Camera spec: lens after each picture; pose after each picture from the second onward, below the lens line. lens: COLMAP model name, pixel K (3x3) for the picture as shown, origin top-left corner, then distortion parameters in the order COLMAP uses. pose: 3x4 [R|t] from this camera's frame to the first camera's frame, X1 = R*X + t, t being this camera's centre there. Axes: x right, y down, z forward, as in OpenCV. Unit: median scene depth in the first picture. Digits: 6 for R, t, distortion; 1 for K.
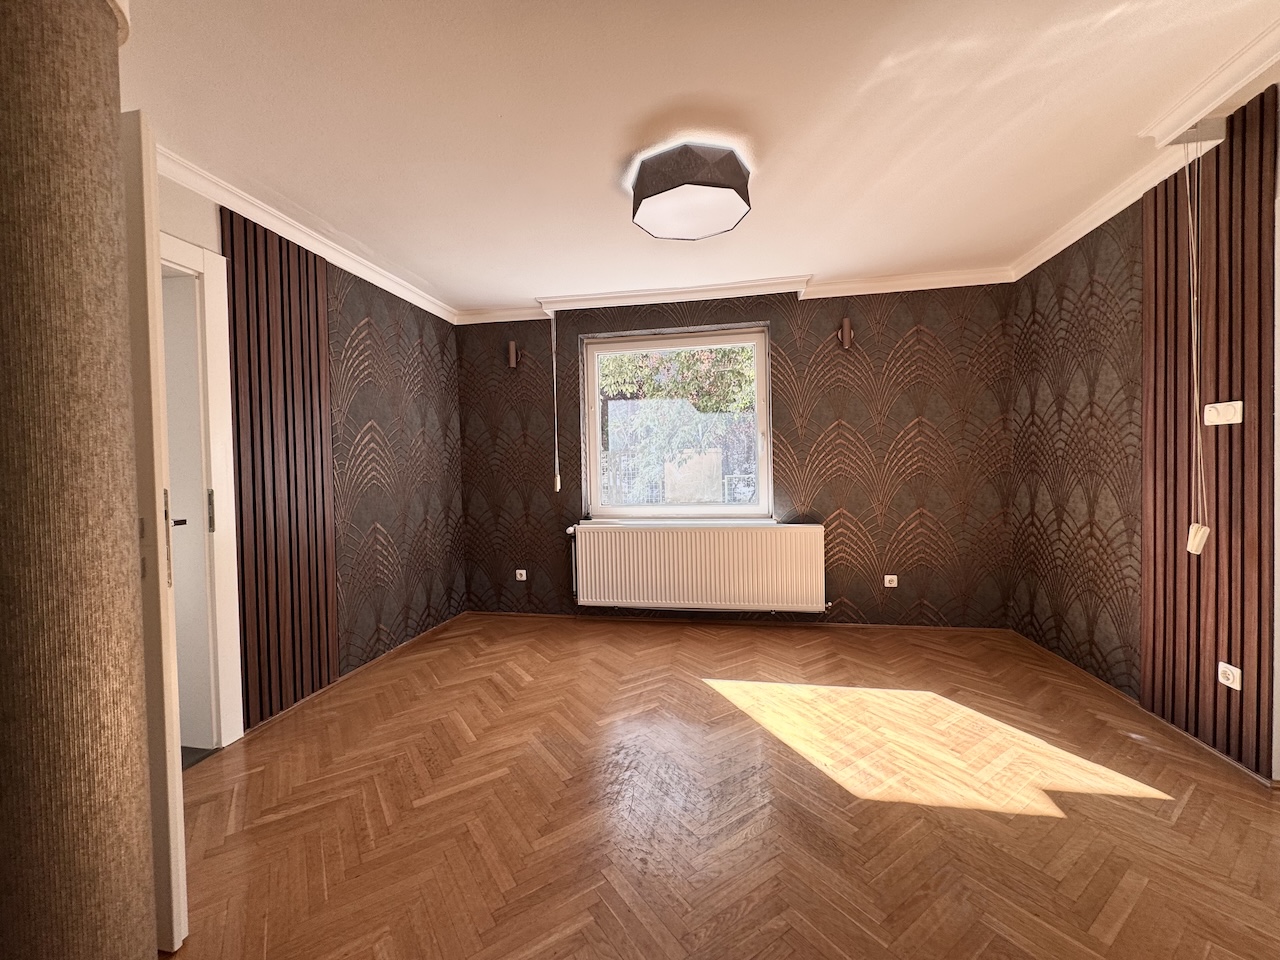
lens RADIAL K [[511.5, 0, 637.9], [0, 511.5, 487.5], [0, 0, 1]] dist [0.000448, -0.000970]
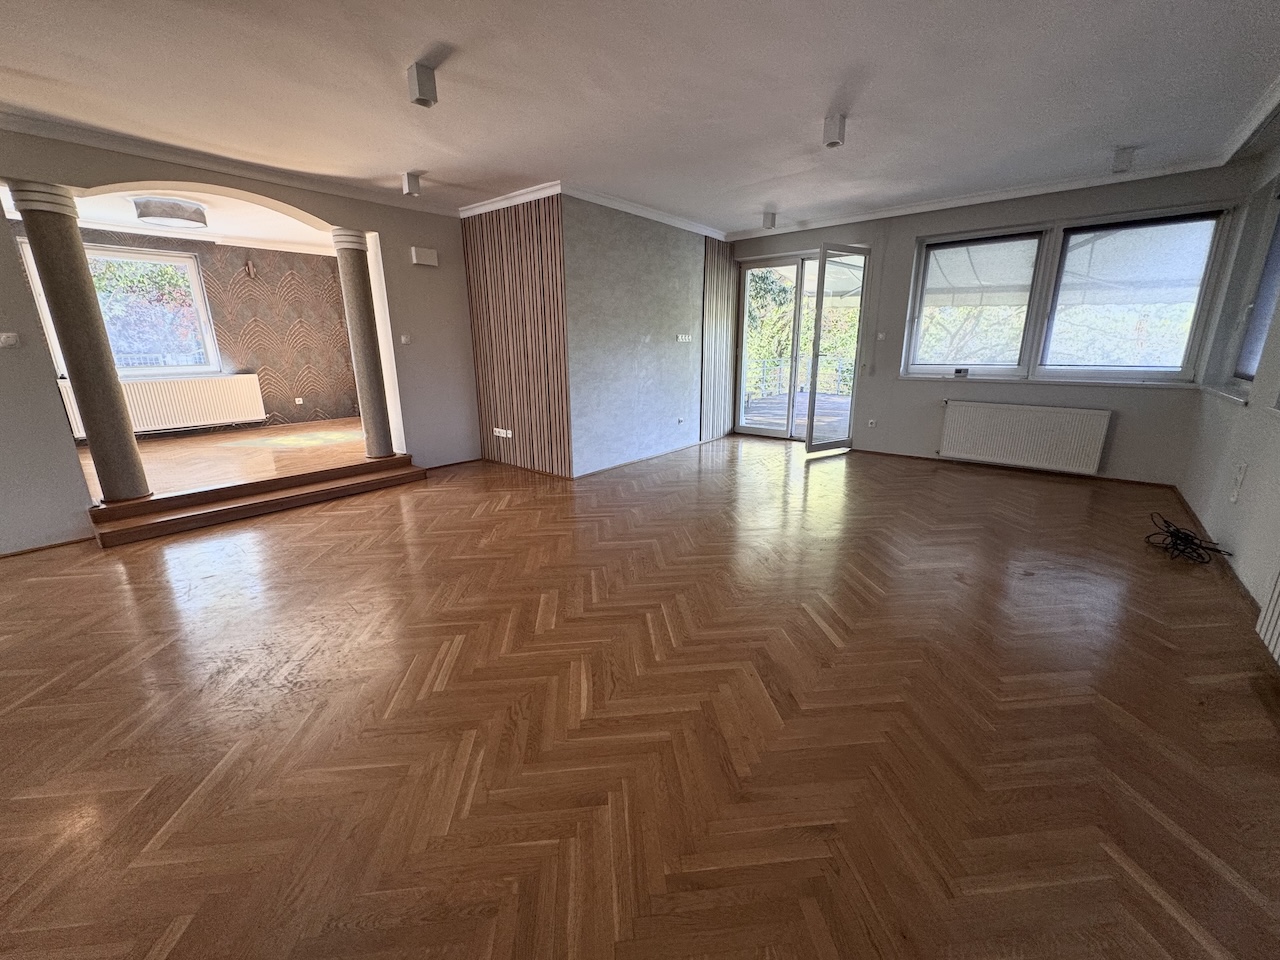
lens RADIAL K [[511.5, 0, 643.3], [0, 511.5, 483.7], [0, 0, 1]] dist [0.000448, -0.000970]
pose [[0.484620, -0.214296, 0.848069, -0.647745], [0.014013, 0.971304, 0.237429, 0.037759], [-0.874612, -0.103179, 0.473716, -1.214045]]
